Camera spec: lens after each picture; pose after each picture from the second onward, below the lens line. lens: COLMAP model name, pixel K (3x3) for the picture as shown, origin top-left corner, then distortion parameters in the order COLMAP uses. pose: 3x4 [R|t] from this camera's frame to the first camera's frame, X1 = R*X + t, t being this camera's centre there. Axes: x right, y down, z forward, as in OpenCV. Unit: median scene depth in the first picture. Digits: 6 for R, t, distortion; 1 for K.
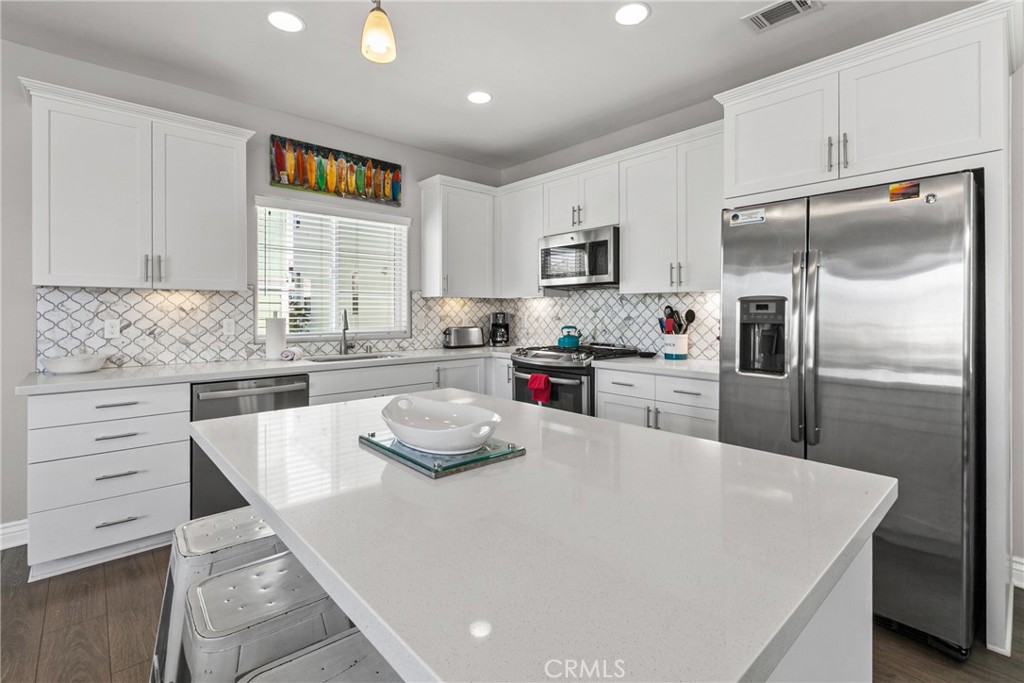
lens RADIAL K [[478.9, 0, 517.9], [0, 478.9, 311.1], [0, 0, 1]] dist [0.002373, -0.000562]
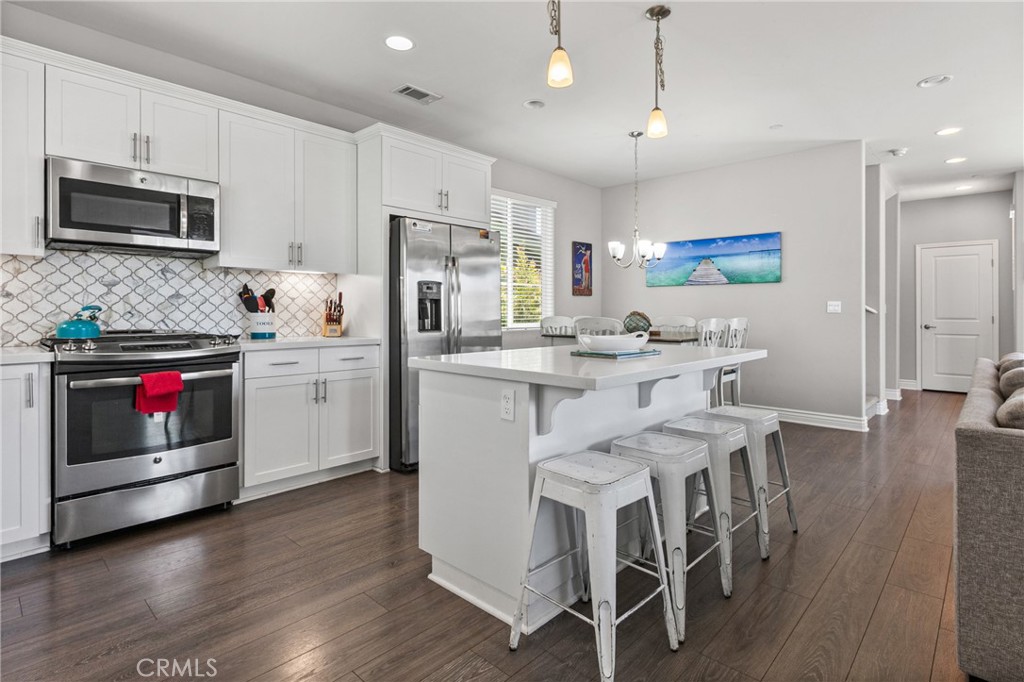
lens RADIAL K [[515.0, 0, 523.9], [0, 515.0, 309.4], [0, 0, 1]] dist [0.000394, 0.000309]
pose [[-0.097819, 0.004412, 0.995194, -0.687051], [-0.003917, 0.999981, -0.004818, 0.039407], [-0.995197, -0.004369, -0.097800, 0.513413]]
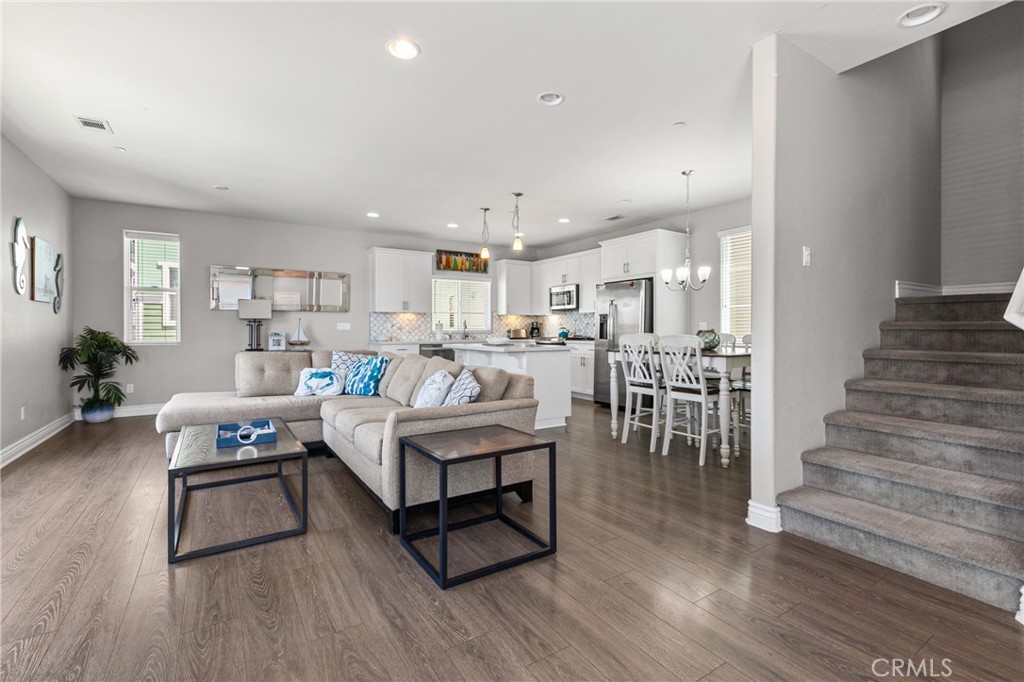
lens RADIAL K [[471.0, 0, 512.0], [0, 471.0, 341.0], [0, 0, 1]] dist [0.000616, -0.000107]
pose [[0.984219, 0.004636, -0.176892, 0.276252], [0.000462, 0.999586, 0.028765, 0.032386], [0.176952, -0.028393, 0.983810, -1.239326]]
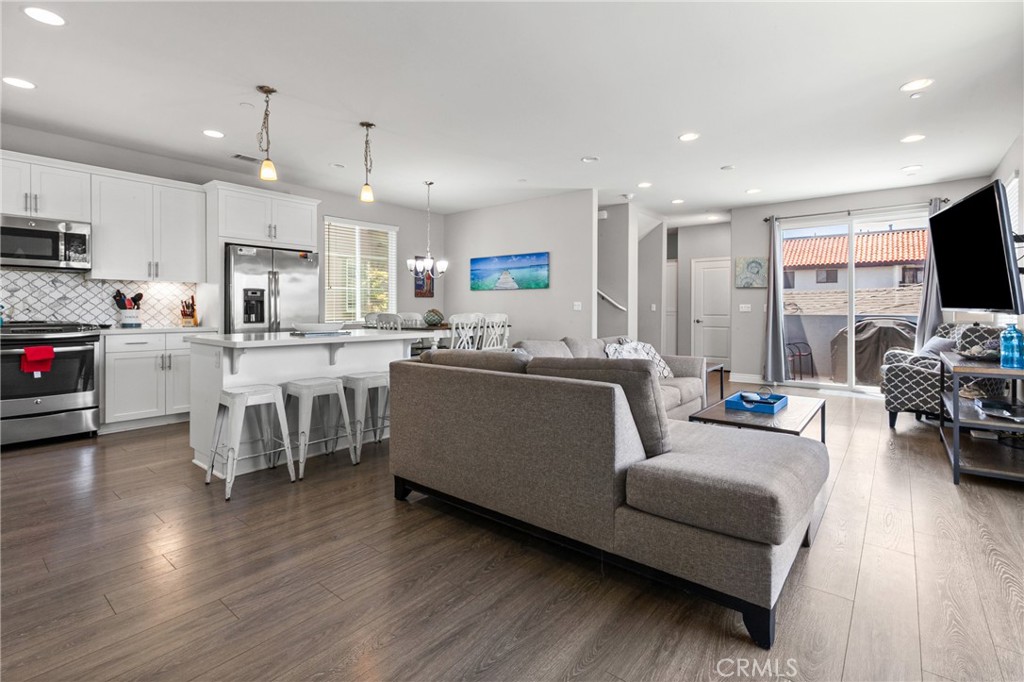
lens RADIAL K [[478.9, 0, 517.9], [0, 478.9, 310.6], [0, 0, 1]] dist [0.002373, -0.000562]
pose [[-0.158993, -0.001710, 0.987278, -1.127133], [-0.005002, 0.999987, 0.000927, 0.038894], [-0.987267, -0.004791, -0.159000, 0.083463]]
